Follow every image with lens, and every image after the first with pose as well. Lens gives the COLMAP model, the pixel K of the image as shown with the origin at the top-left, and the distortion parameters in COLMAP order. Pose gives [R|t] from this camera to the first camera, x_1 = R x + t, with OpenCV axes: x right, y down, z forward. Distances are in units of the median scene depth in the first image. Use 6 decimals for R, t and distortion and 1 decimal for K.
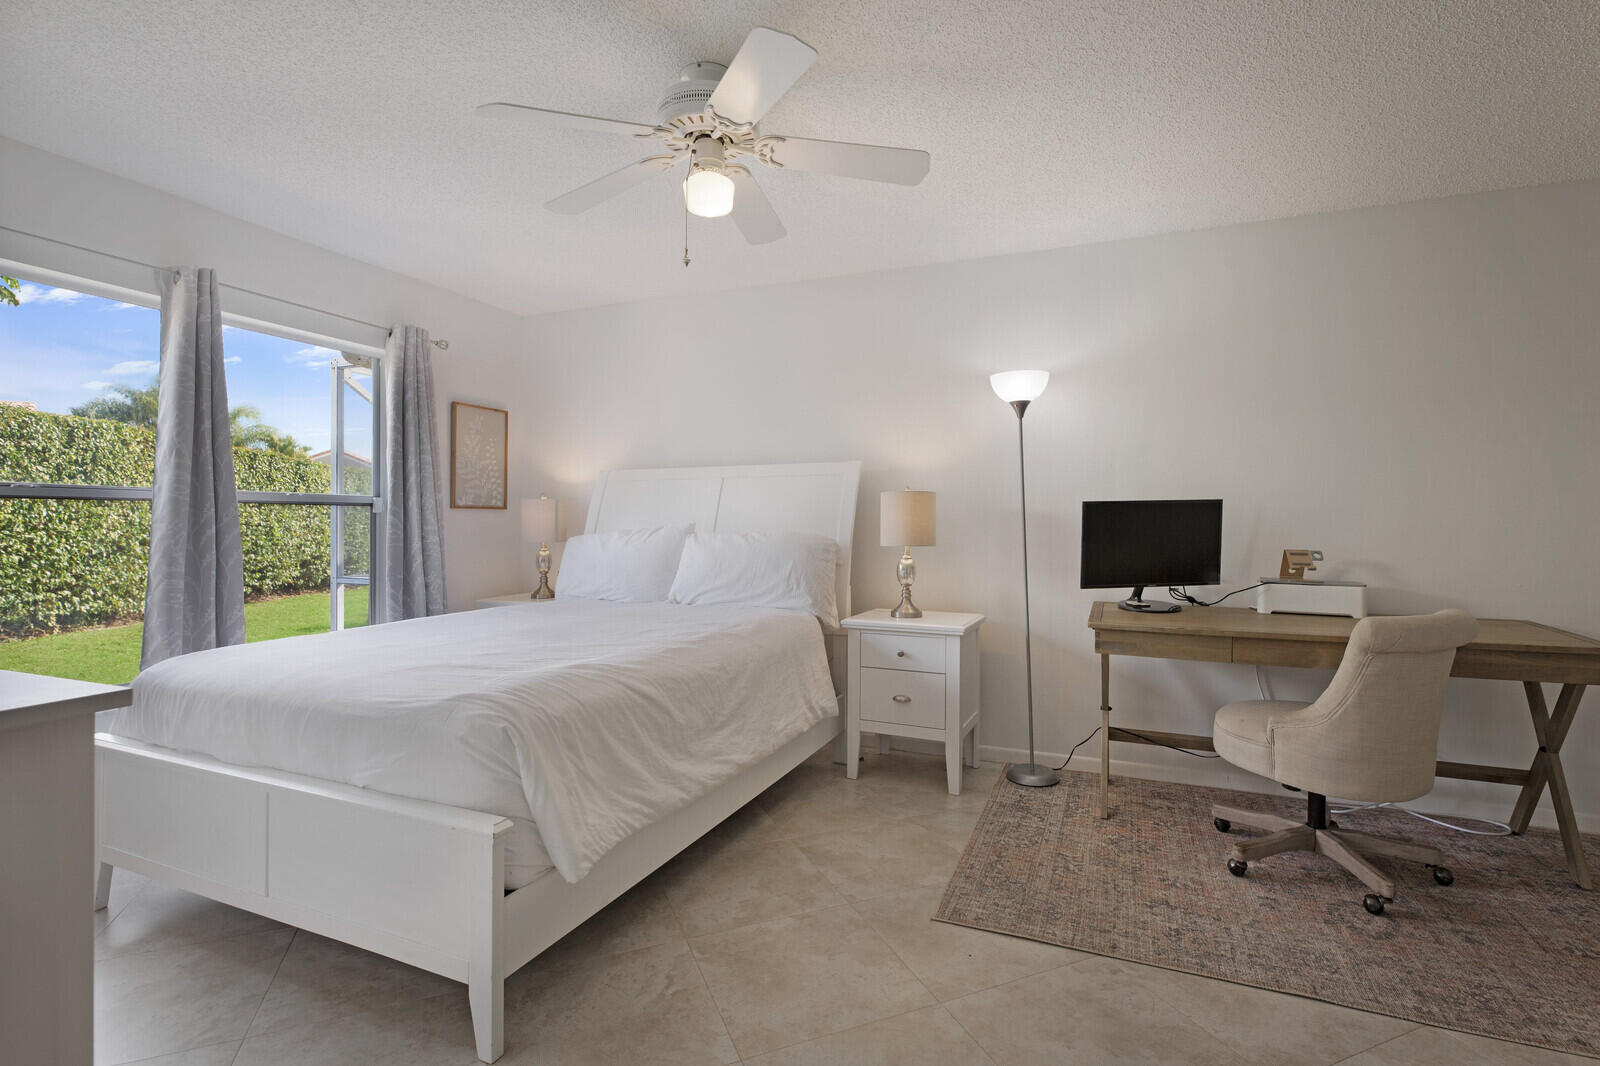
lens RADIAL K [[739.3, 0, 800.0], [0, 739.3, 533.0], [0, 0, 1]] dist [0.000759, -0.001013]
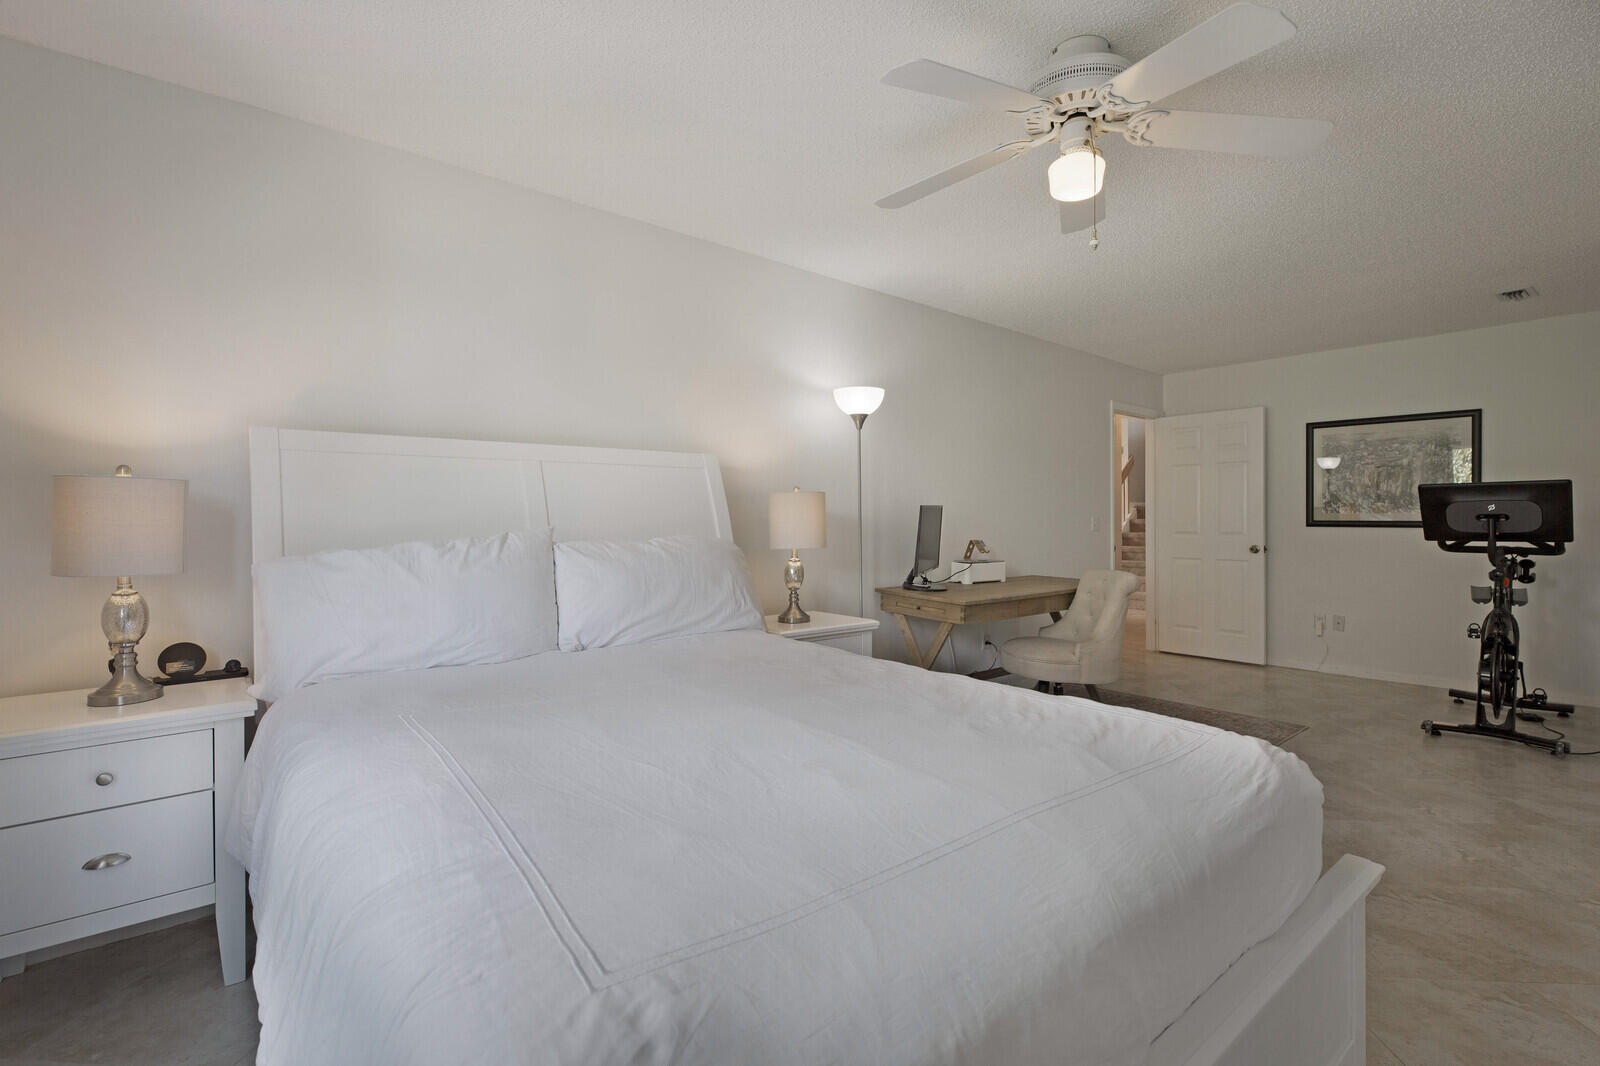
lens RADIAL K [[744.1, 0, 800.0], [0, 744.1, 533.0], [0, 0, 1]] dist [0.000399, -0.000453]
pose [[0.461288, -0.019291, 0.887041, -0.800810], [0.024403, 0.999661, 0.009050, -0.012094], [-0.886915, 0.017472, 0.461602, 0.619896]]
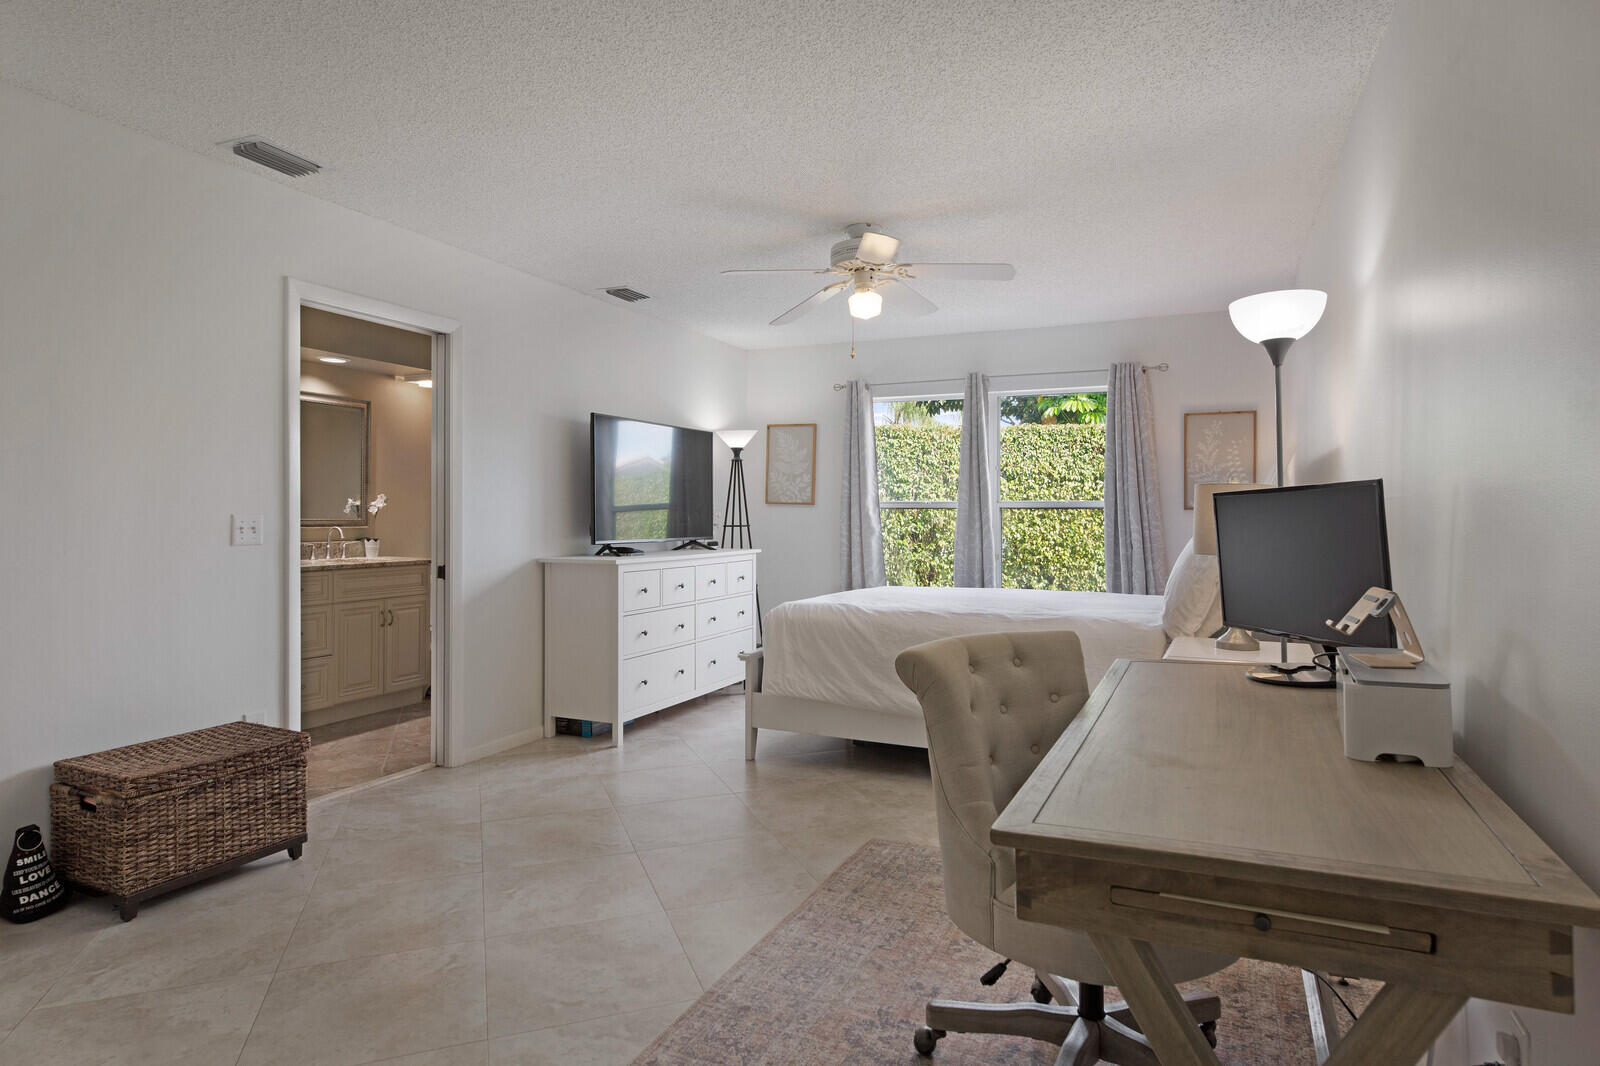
lens RADIAL K [[896.1, 0, 830.3], [0, 896.1, 523.0], [0, 0, 1]] dist [0.003972, 0.000870]
pose [[-0.018980, -0.000102, -0.999820, 1.221768], [-0.018852, 0.999822, 0.000256, -0.006161], [0.999642, 0.018854, -0.018979, 0.684136]]
